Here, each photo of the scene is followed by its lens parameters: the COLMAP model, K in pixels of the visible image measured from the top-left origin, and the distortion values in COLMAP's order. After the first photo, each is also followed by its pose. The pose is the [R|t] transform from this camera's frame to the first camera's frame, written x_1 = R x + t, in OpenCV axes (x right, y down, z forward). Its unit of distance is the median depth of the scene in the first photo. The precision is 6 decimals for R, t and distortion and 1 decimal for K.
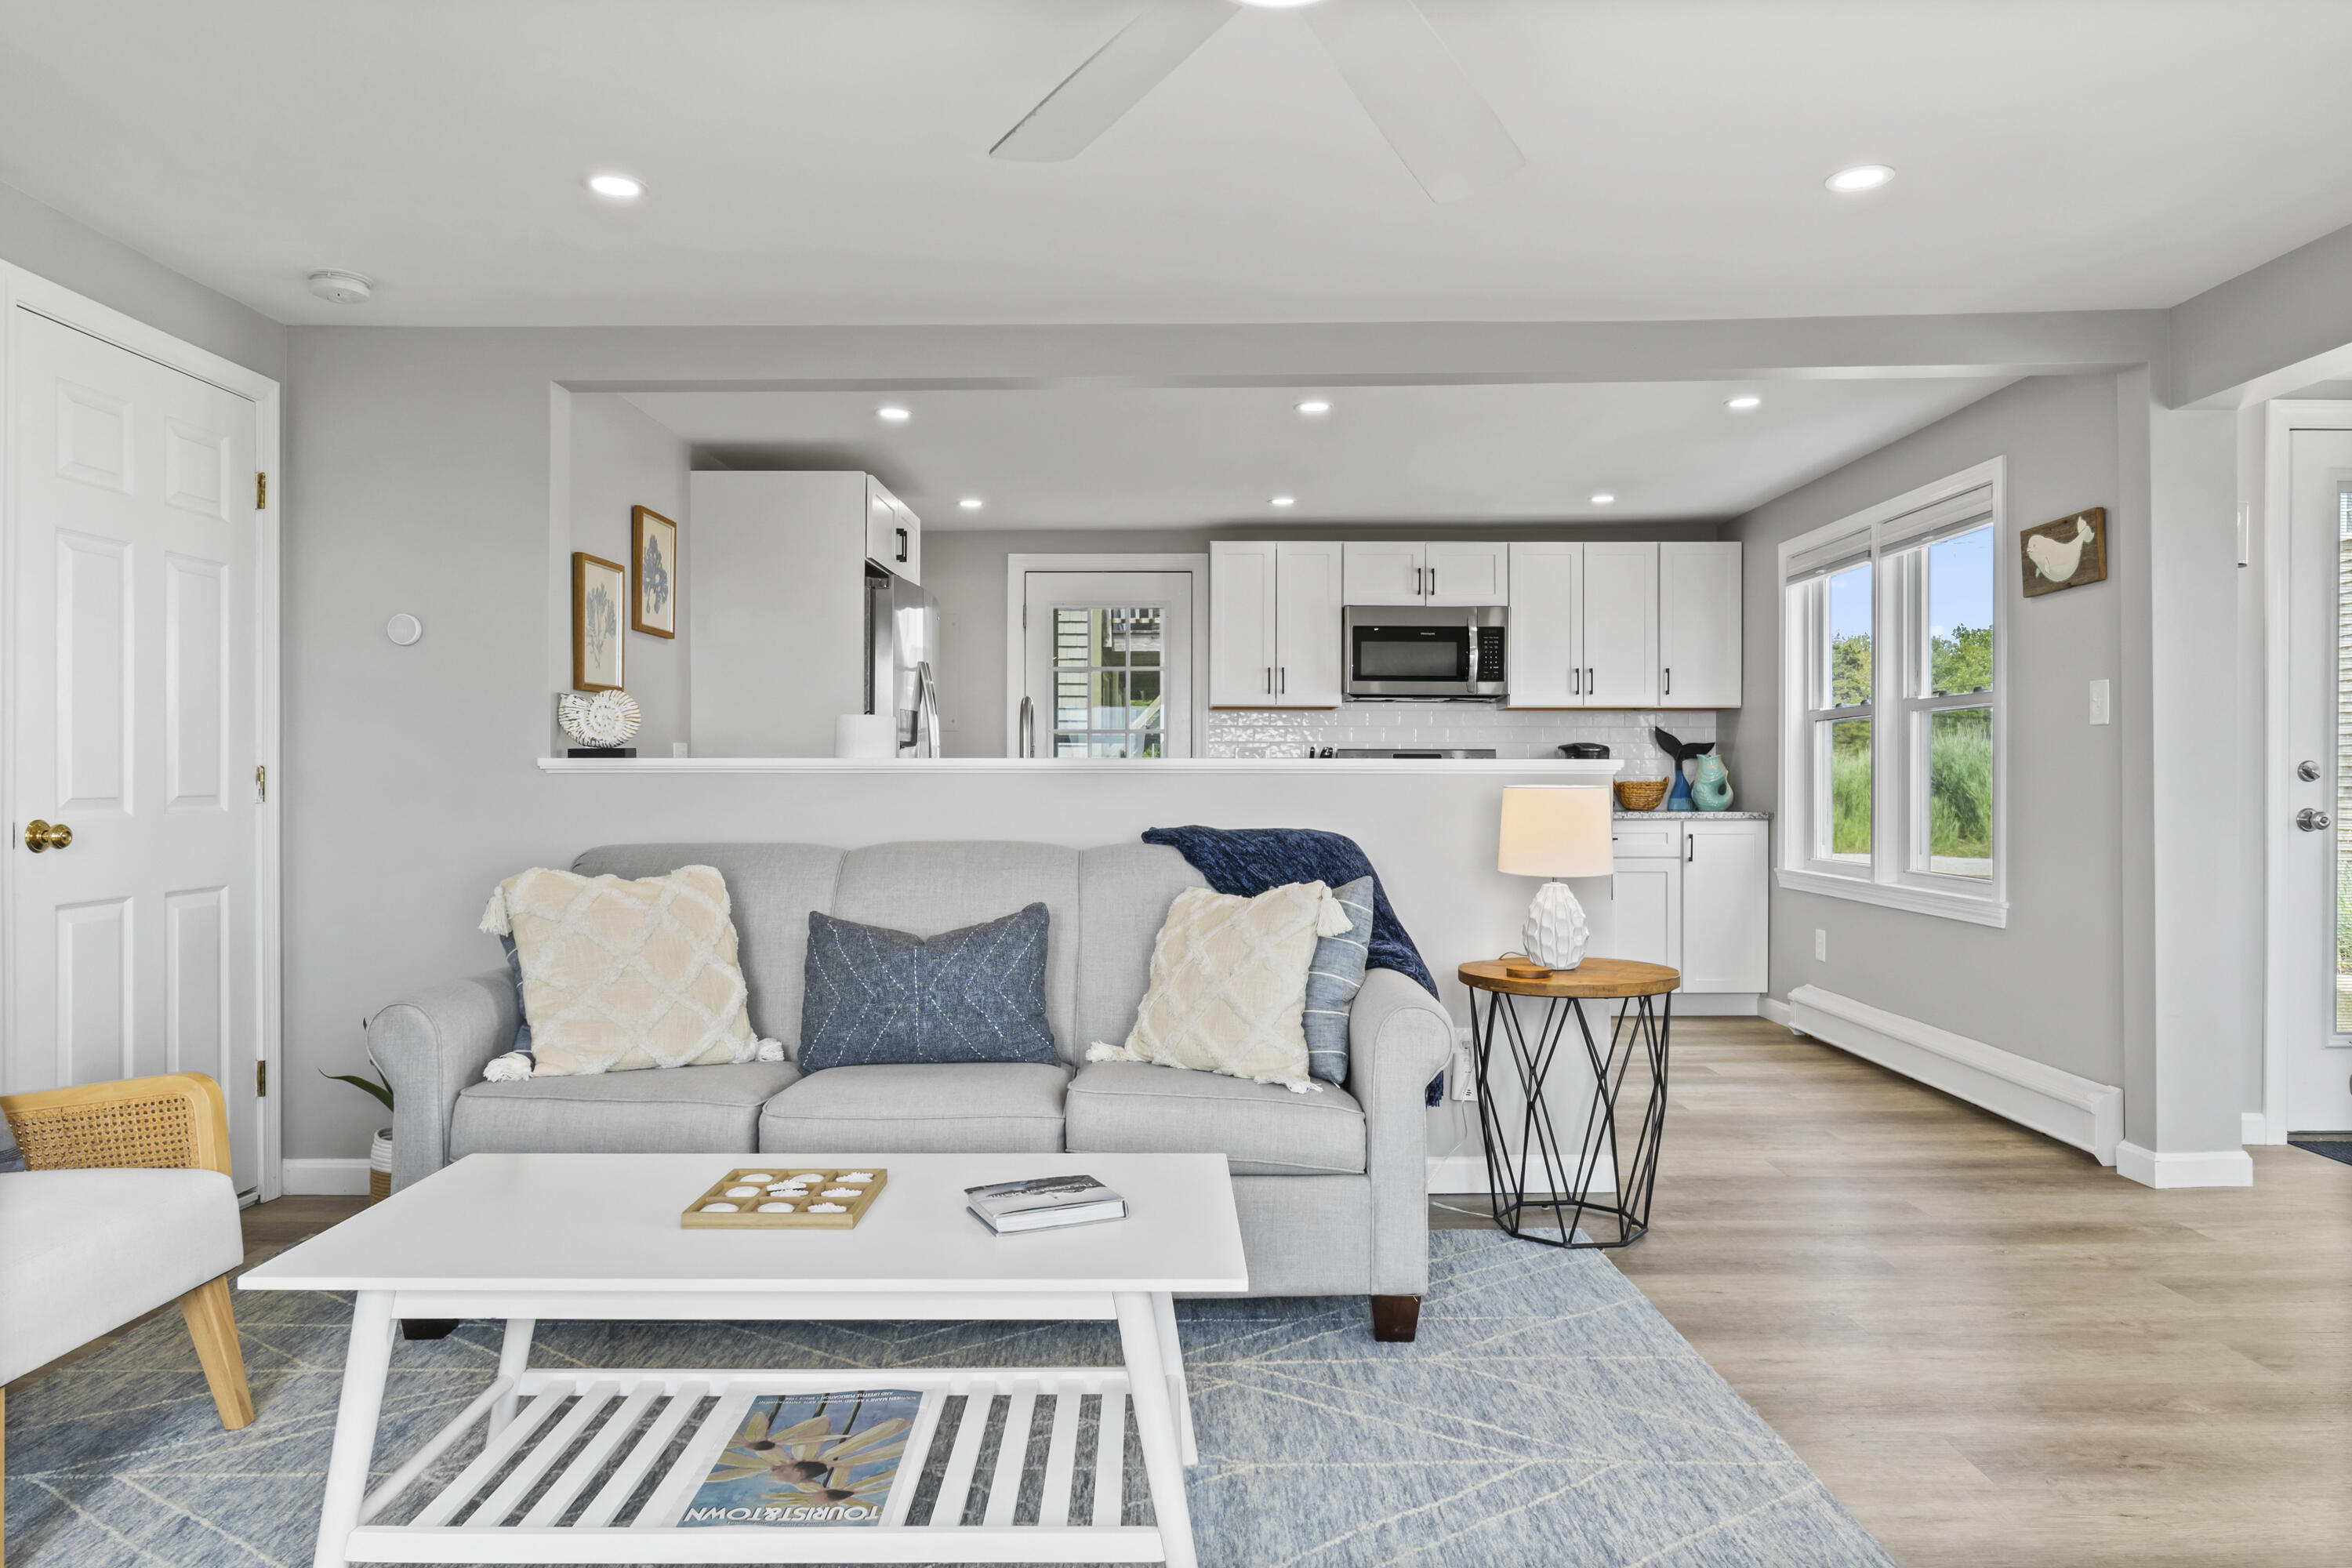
lens RADIAL K [[1479.6, 0, 1162.1], [0, 1479.6, 782.7], [0, 0, 1]] dist [-0.001695, 0.001270]
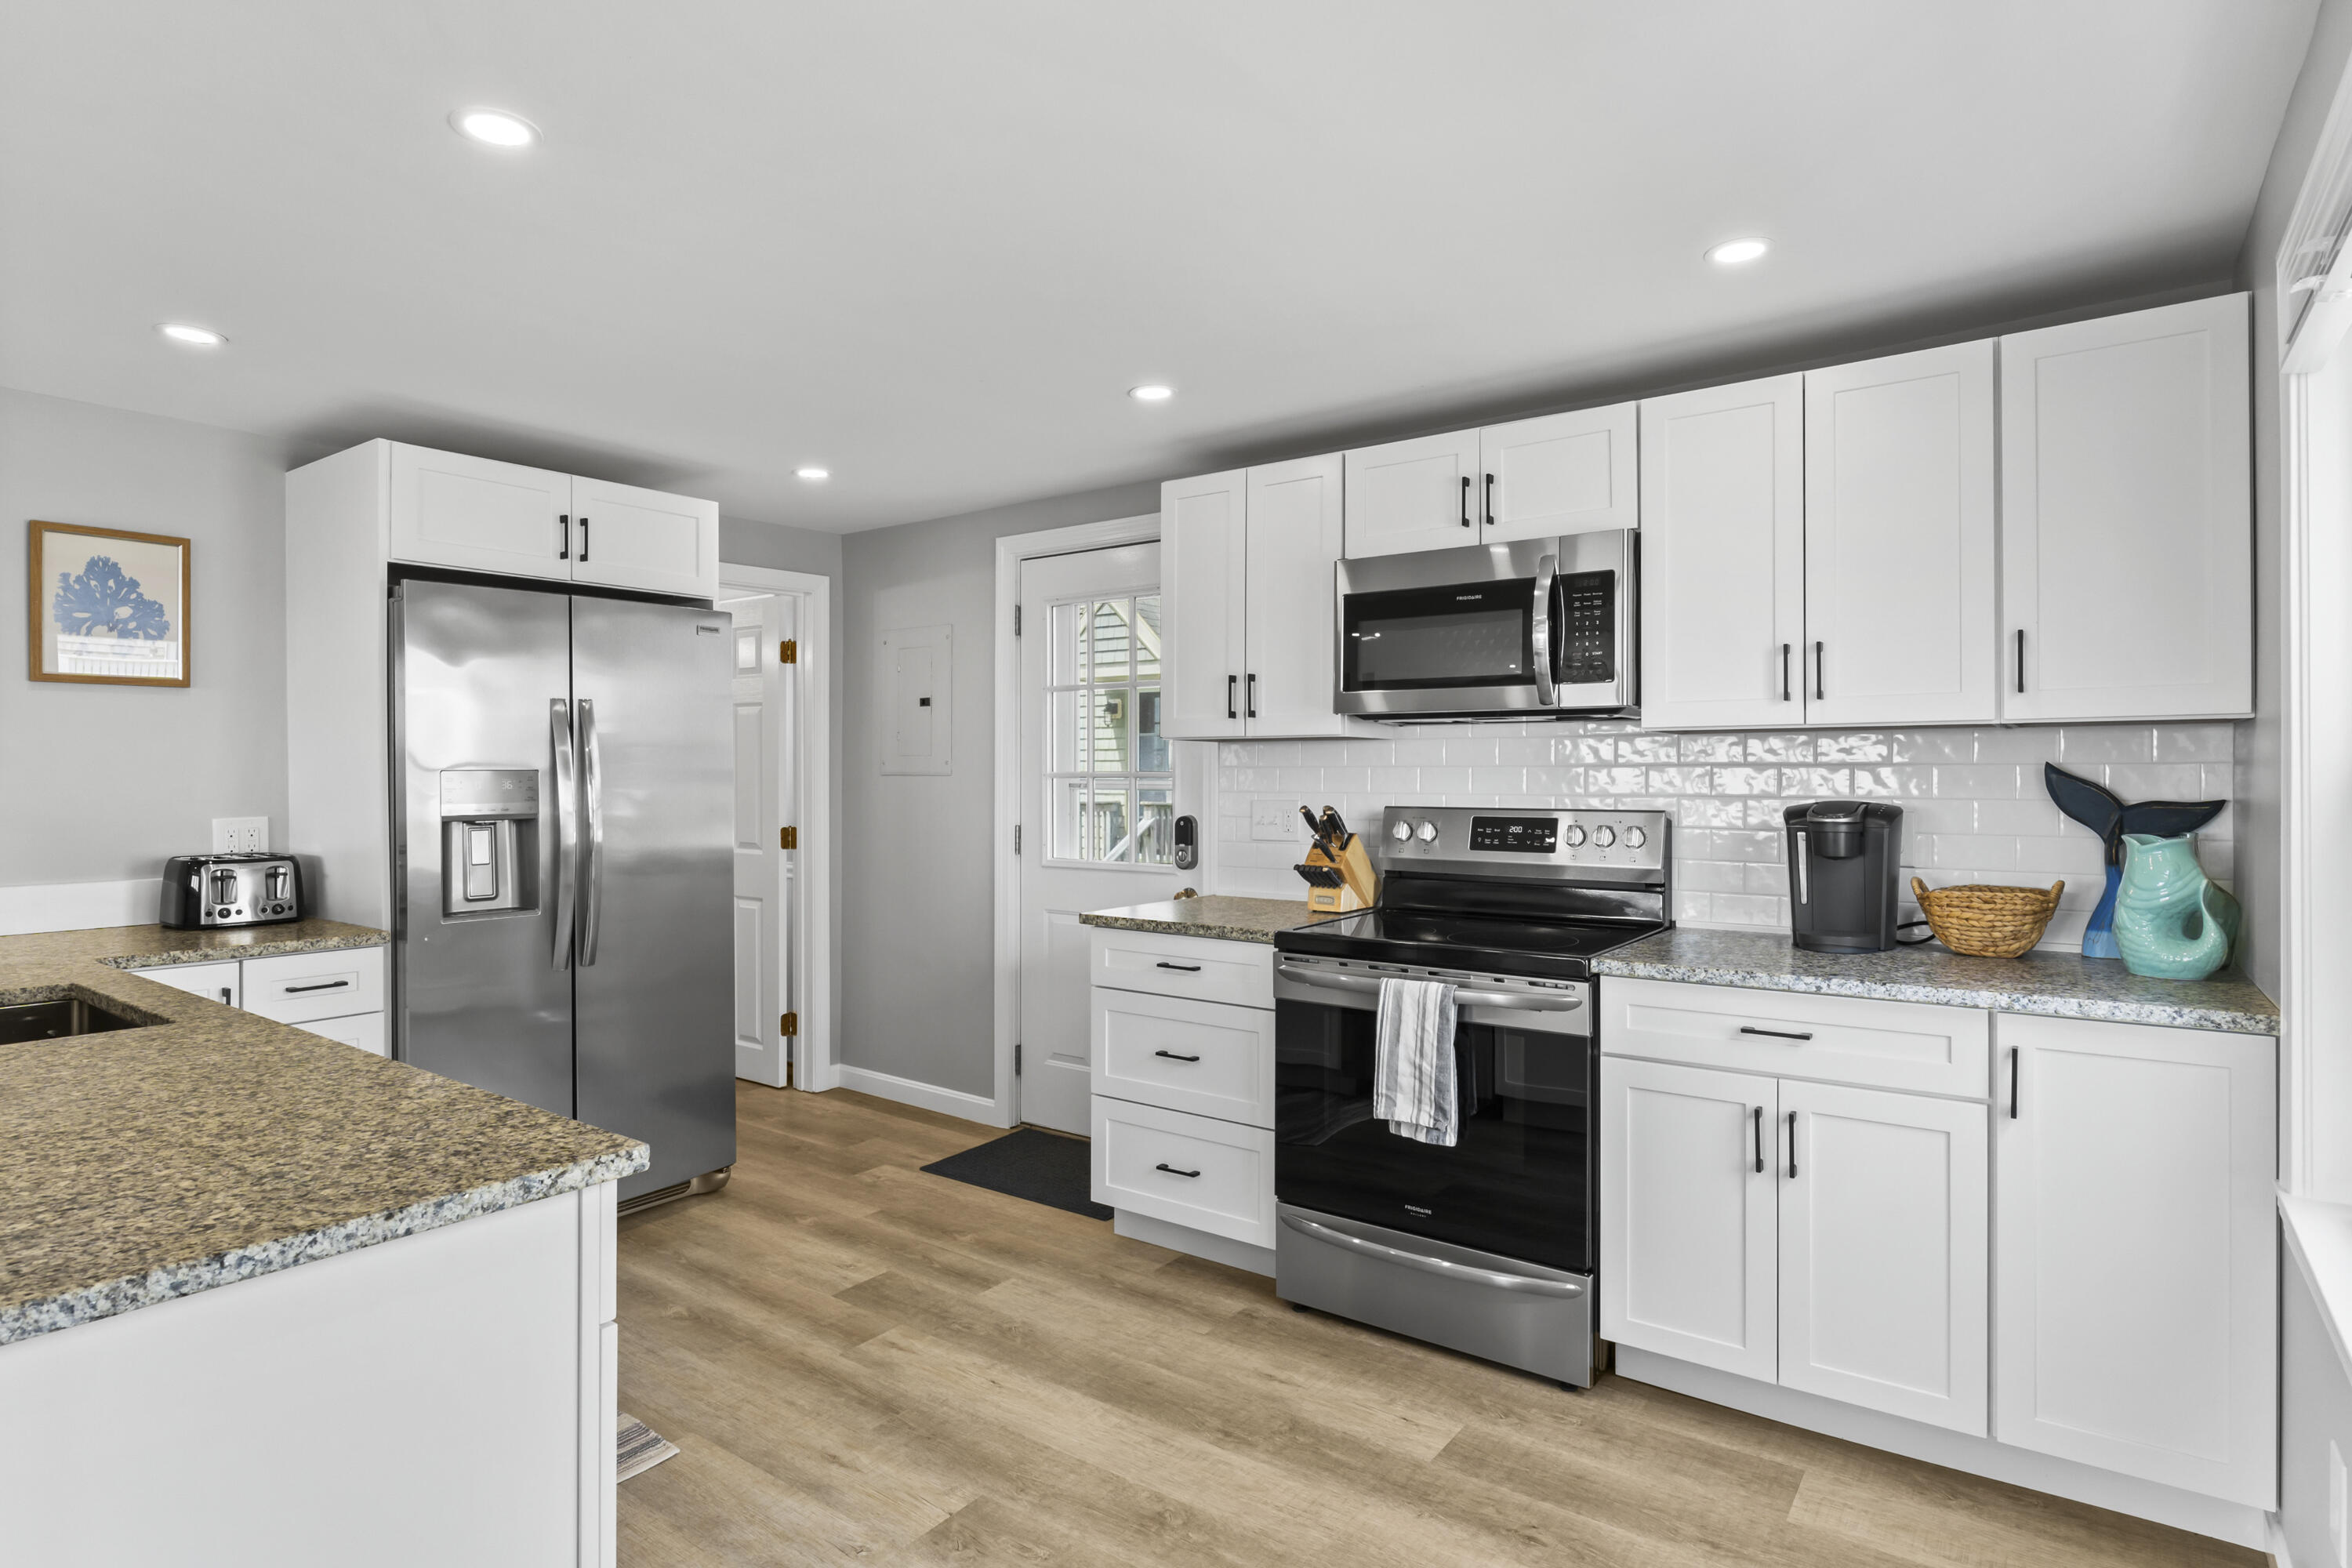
lens RADIAL K [[1229.6, 0, 1171.2], [0, 1229.6, 750.9], [0, 0, 1]] dist [-0.013565, 0.000314]
pose [[0.811555, -0.012601, -0.584139, 0.351662], [0.001125, 0.999799, -0.020005, -0.036546], [0.584274, 0.015579, 0.811407, 0.579598]]
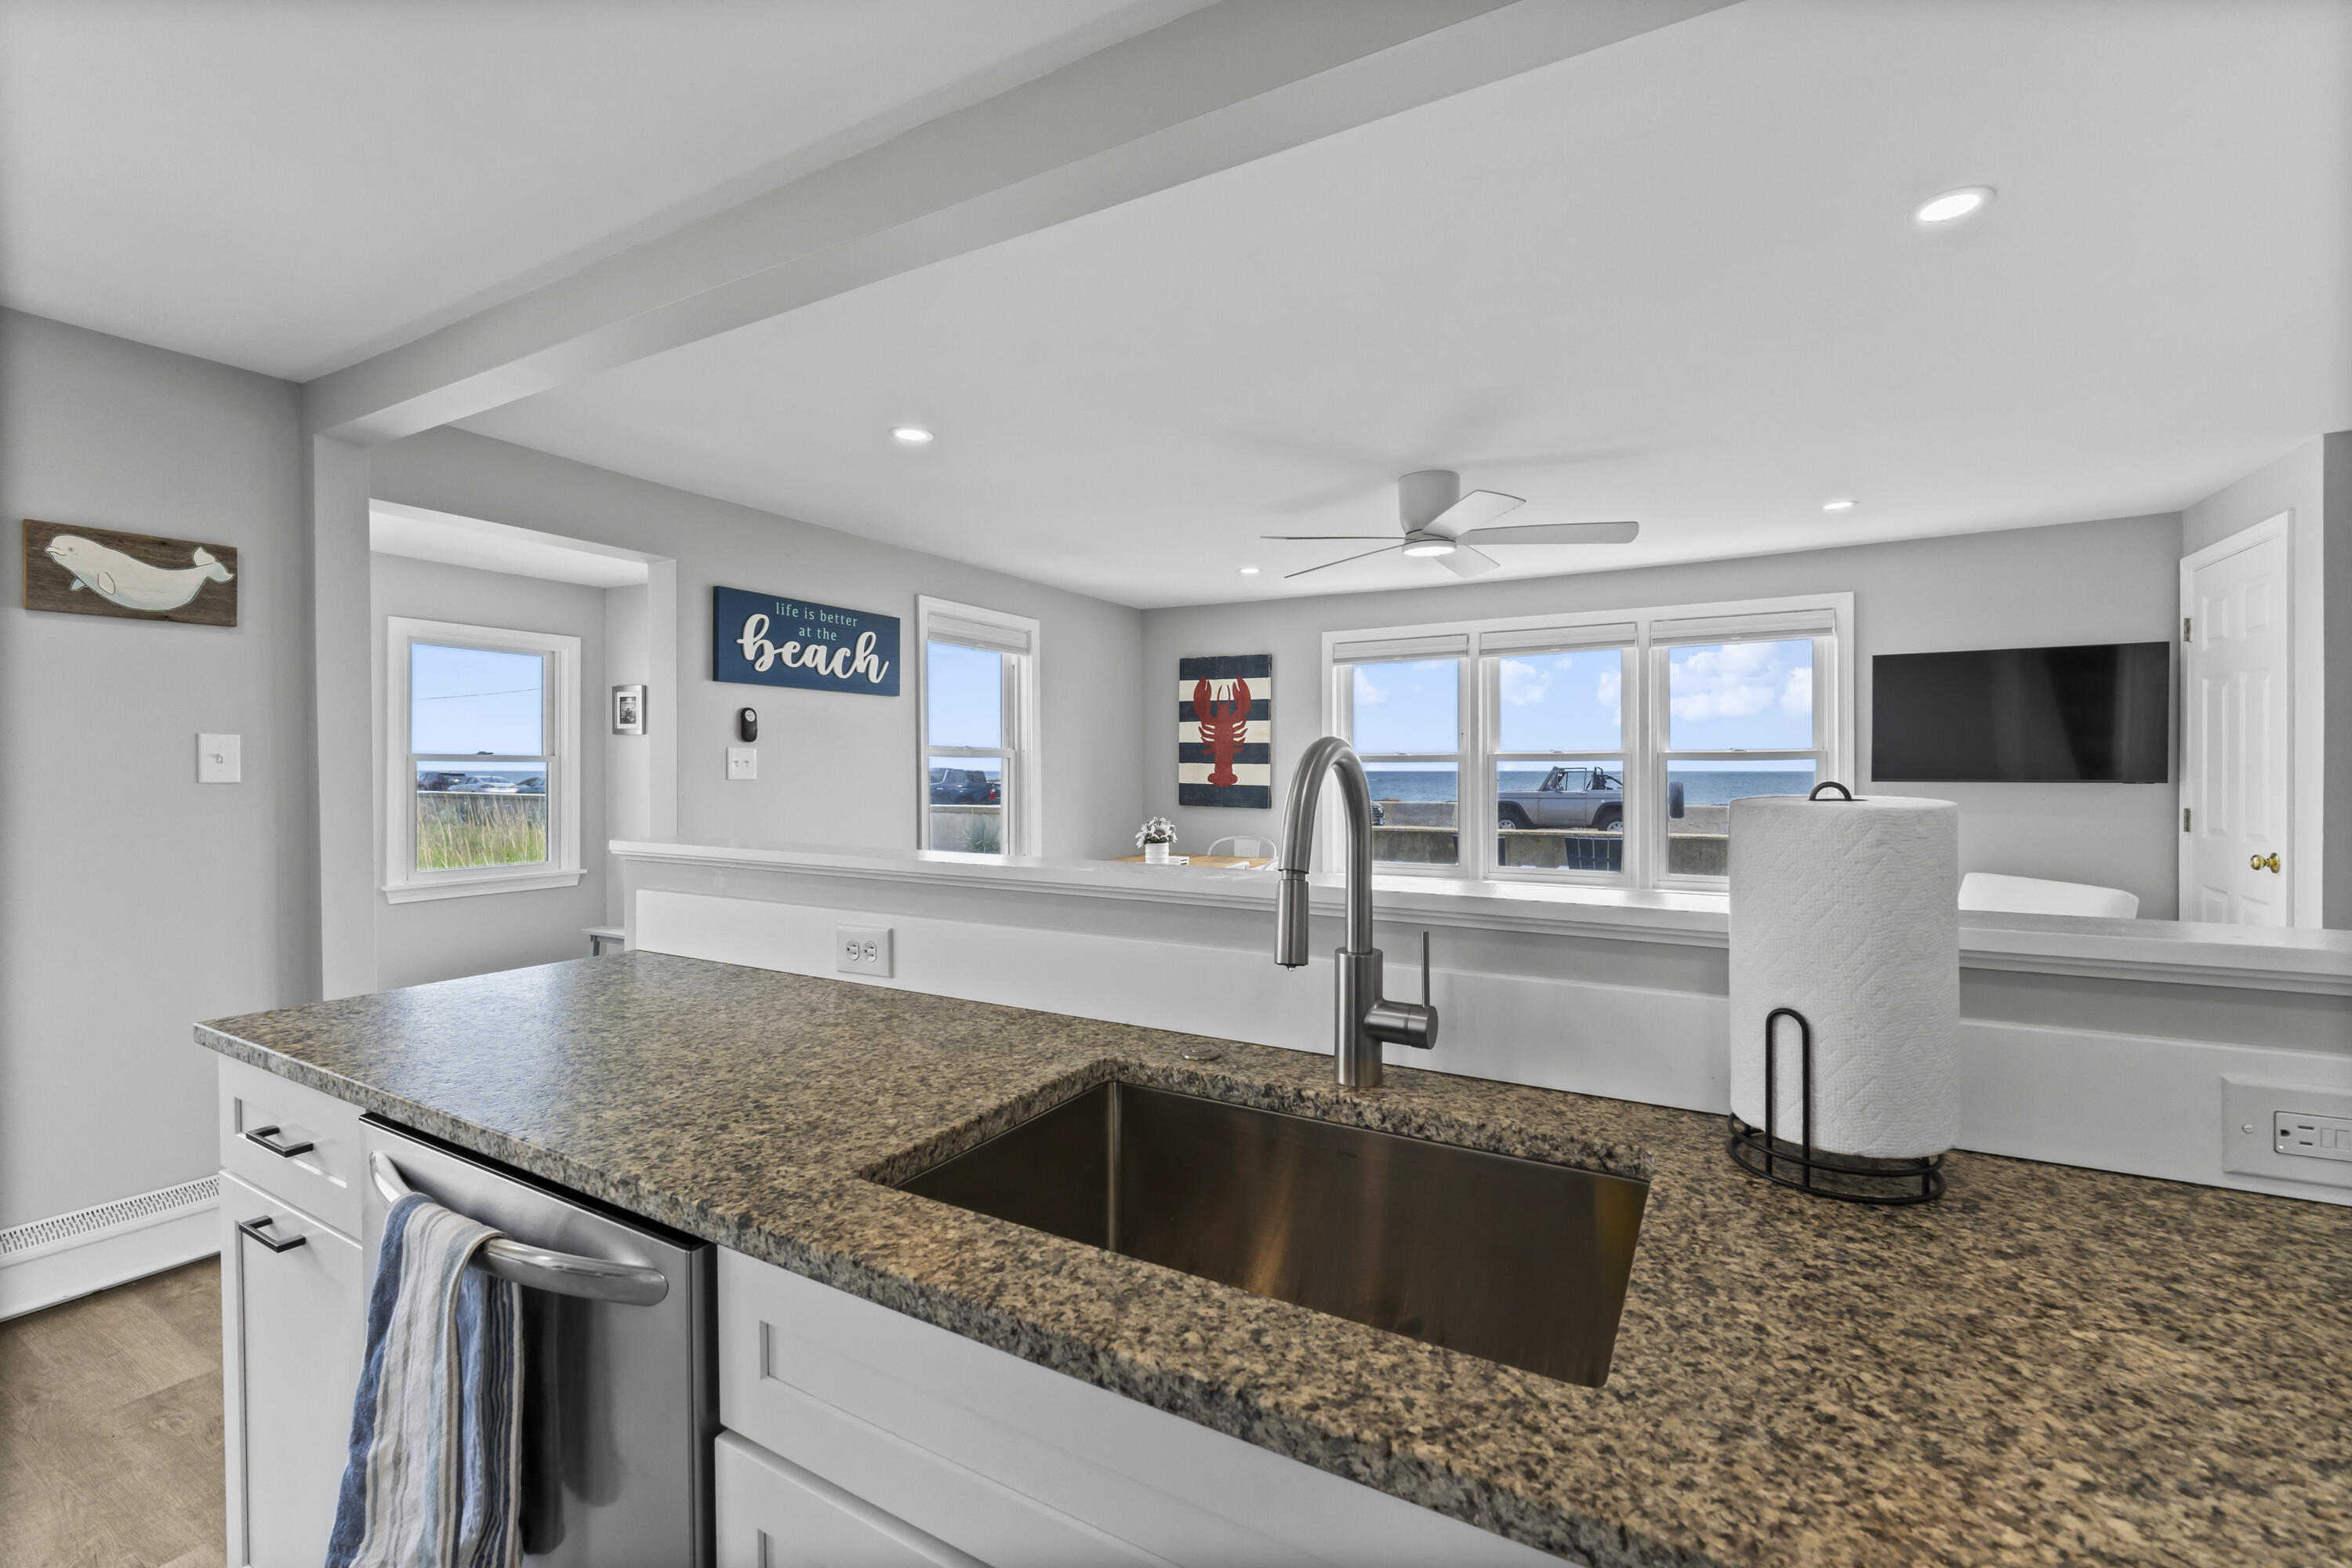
lens RADIAL K [[970.5, 0, 1153.3], [0, 970.5, 762.6], [0, 0, 1]] dist [-0.006776, 0.000878]
pose [[-0.869712, 0.000706, 0.493559, -0.101147], [-0.002530, 0.999979, -0.005889, -0.030727], [-0.493553, -0.006371, -0.869693, 0.764019]]
